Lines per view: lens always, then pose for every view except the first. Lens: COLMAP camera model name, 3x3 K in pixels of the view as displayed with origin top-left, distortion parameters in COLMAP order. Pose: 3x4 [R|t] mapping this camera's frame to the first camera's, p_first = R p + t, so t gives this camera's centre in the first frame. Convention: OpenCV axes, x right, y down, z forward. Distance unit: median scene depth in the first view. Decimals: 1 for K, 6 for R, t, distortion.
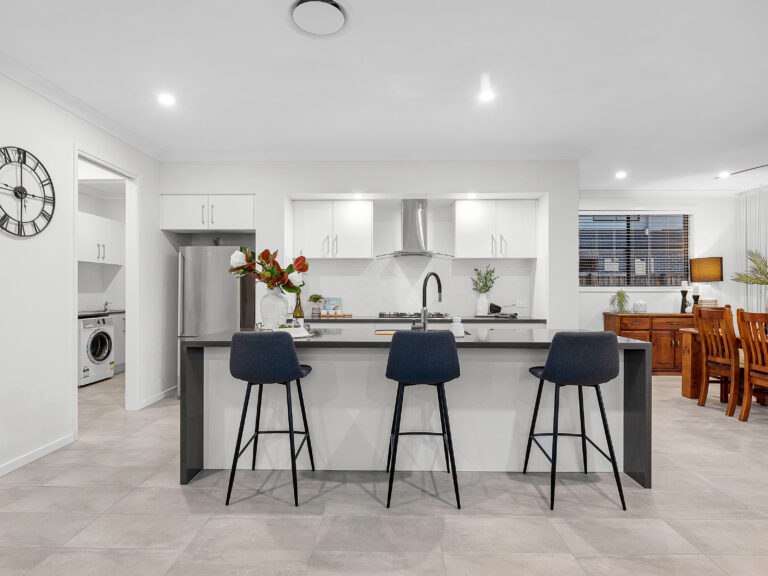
lens RADIAL K [[416.4, 0, 386.7], [0, 416.4, 289.9], [0, 0, 1]] dist [0.002057, -0.003348]
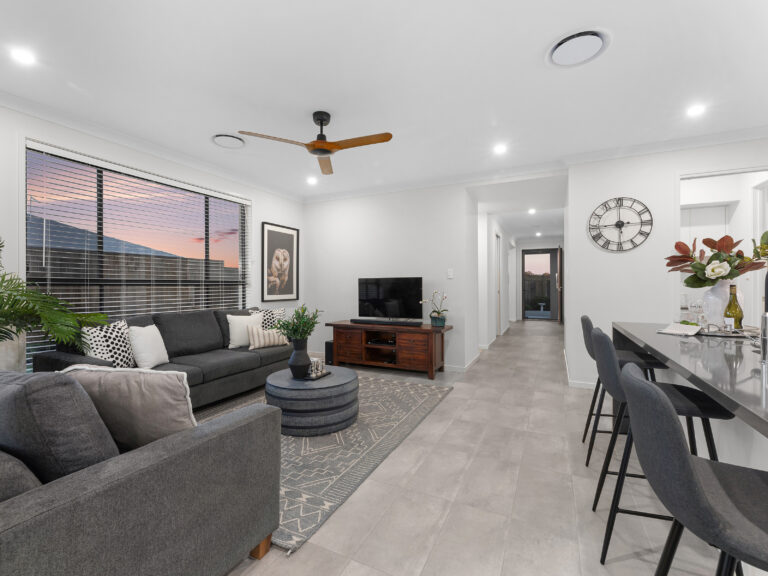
lens RADIAL K [[355.8, 0, 377.1], [0, 355.8, 284.3], [0, 0, 1]] dist [-0.001043, -0.000056]
pose [[-0.442783, -0.002611, -0.896625, 0.463137], [0.003707, 0.999982, -0.004743, 0.002369], [0.896621, -0.005424, -0.442766, 0.443987]]
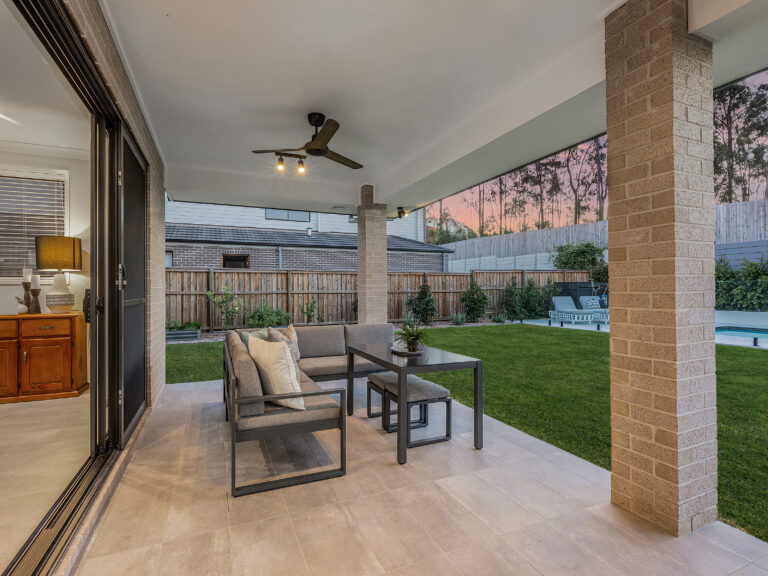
lens RADIAL K [[382.6, 0, 384.3], [0, 382.6, 286.4], [0, 0, 1]] dist [-0.004525, -0.000041]
pose [[0.910369, -0.002315, 0.413791, 1.383252], [0.006456, 0.999942, -0.008608, 0.025733], [-0.413748, 0.010507, 0.910331, 0.222172]]
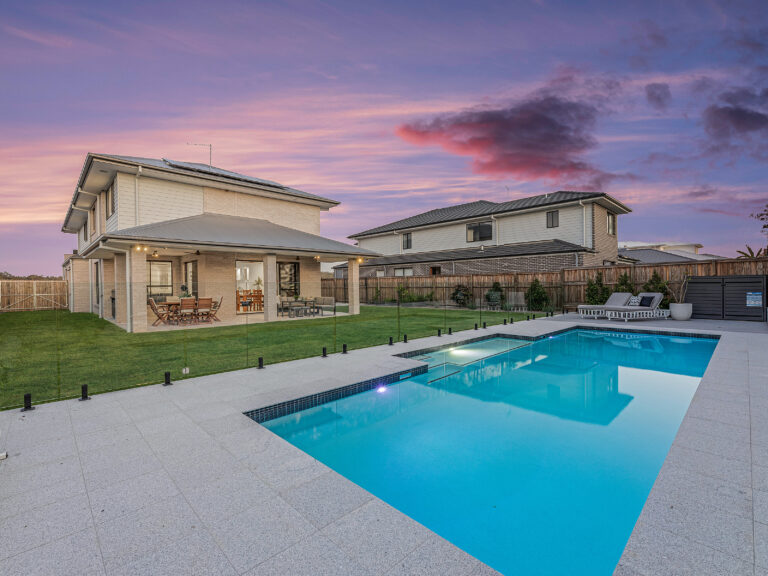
lens RADIAL K [[355.8, 0, 369.6], [0, 355.8, 289.5], [0, 0, 1]] dist [-0.001043, -0.000056]
pose [[0.682819, 0.000448, -0.730588, 4.504630], [0.012884, 0.999837, 0.012655, 0.006931], [0.730474, -0.018054, 0.682702, -0.876607]]
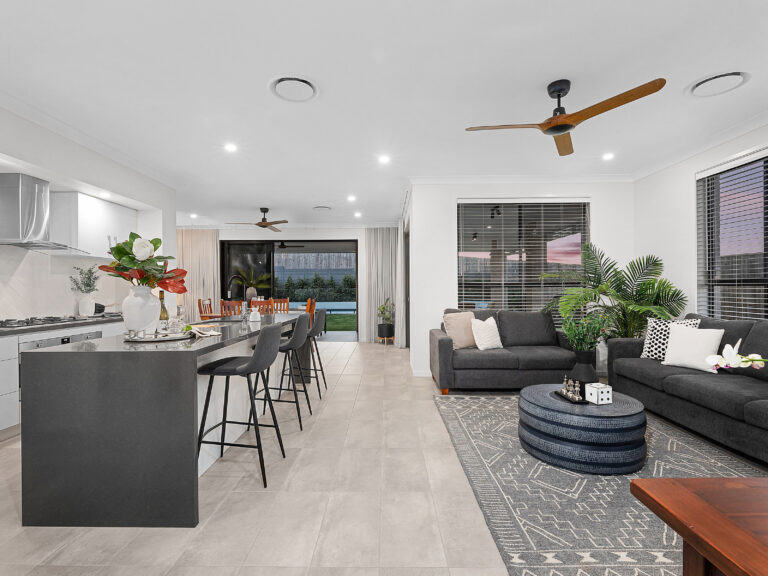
lens RADIAL K [[362.4, 0, 383.4], [0, 362.4, 288.7], [0, 0, 1]] dist [-0.000577, -0.000930]
pose [[0.000231, -0.000289, 1.000000, -0.642231], [0.004680, 0.999989, 0.000288, 0.000968], [-0.999989, 0.004680, 0.000233, 0.336560]]
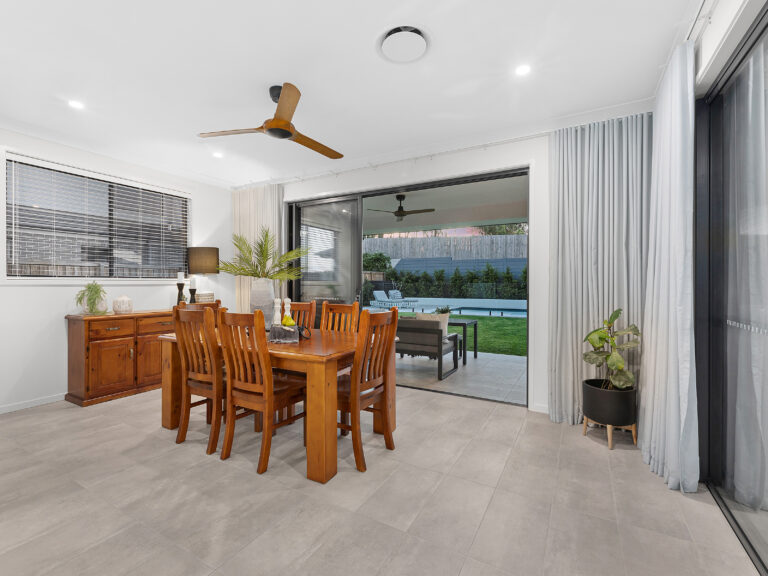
lens RADIAL K [[355.8, 0, 385.2], [0, 355.8, 287.5], [0, 0, 1]] dist [-0.001043, -0.000056]
pose [[0.475359, -0.010625, 0.879728, 0.364204], [-0.000812, 0.999921, 0.012515, 0.000901], [-0.879792, -0.006663, 0.475313, 0.374318]]
